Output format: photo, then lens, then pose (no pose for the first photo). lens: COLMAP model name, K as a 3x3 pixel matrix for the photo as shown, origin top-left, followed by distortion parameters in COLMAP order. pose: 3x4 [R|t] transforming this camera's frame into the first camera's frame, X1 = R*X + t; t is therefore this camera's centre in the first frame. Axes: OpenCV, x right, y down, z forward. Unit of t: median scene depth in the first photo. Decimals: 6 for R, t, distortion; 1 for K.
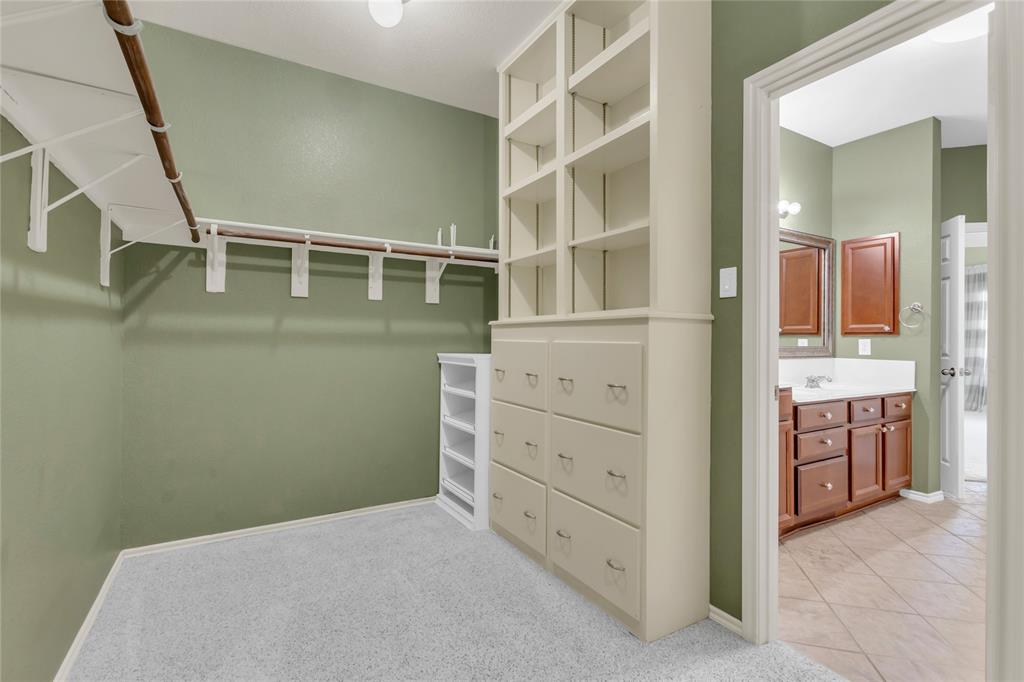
lens RADIAL K [[471.1, 0, 511.5], [0, 471.1, 346.3], [0, 0, 1]] dist [0.002465, -0.001072]
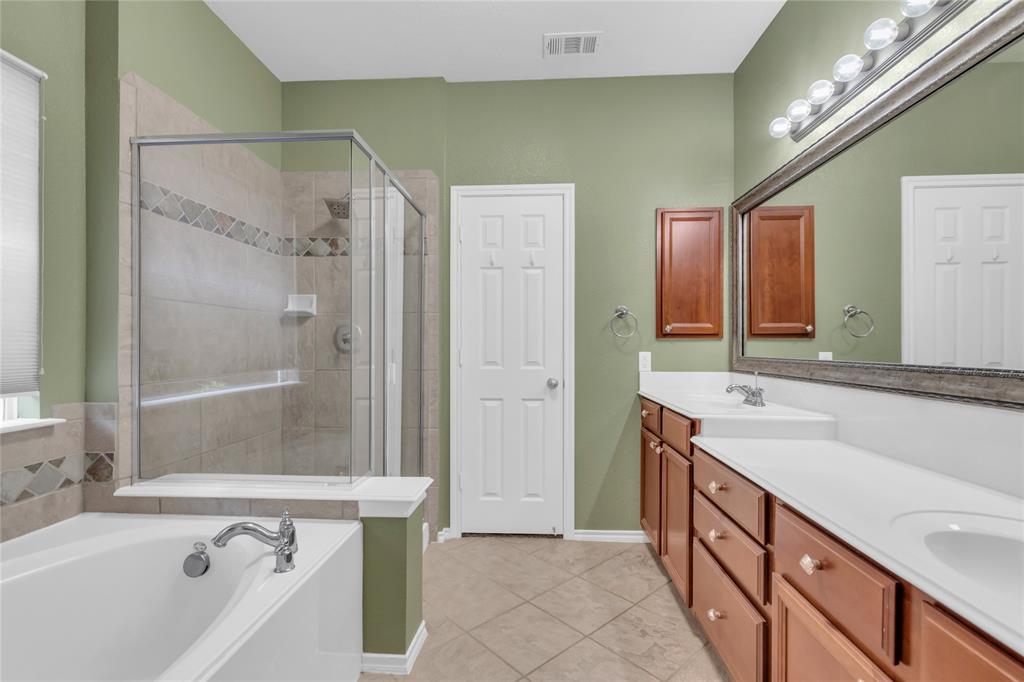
lens RADIAL K [[471.1, 0, 511.5], [0, 471.1, 346.3], [0, 0, 1]] dist [0.002465, -0.001072]
pose [[-0.562080, -0.003843, -0.827074, 1.690816], [-0.005256, 0.999986, -0.001074, -0.017801], [0.827066, 0.003743, -0.562092, 1.492913]]
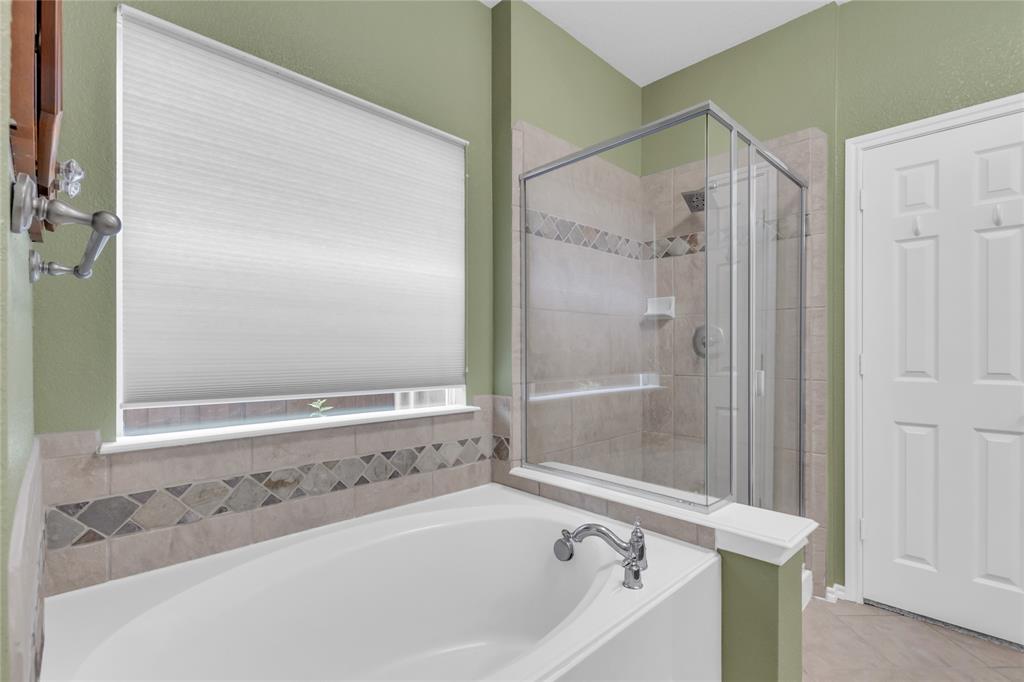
lens RADIAL K [[475.3, 0, 510.7], [0, 475.3, 351.2], [0, 0, 1]] dist [0.001132, 0.000241]
pose [[-0.973349, -0.001657, -0.229324, 1.625882], [-0.002744, 0.999986, 0.004420, -0.017839], [0.229313, 0.004931, -0.973340, 1.436671]]
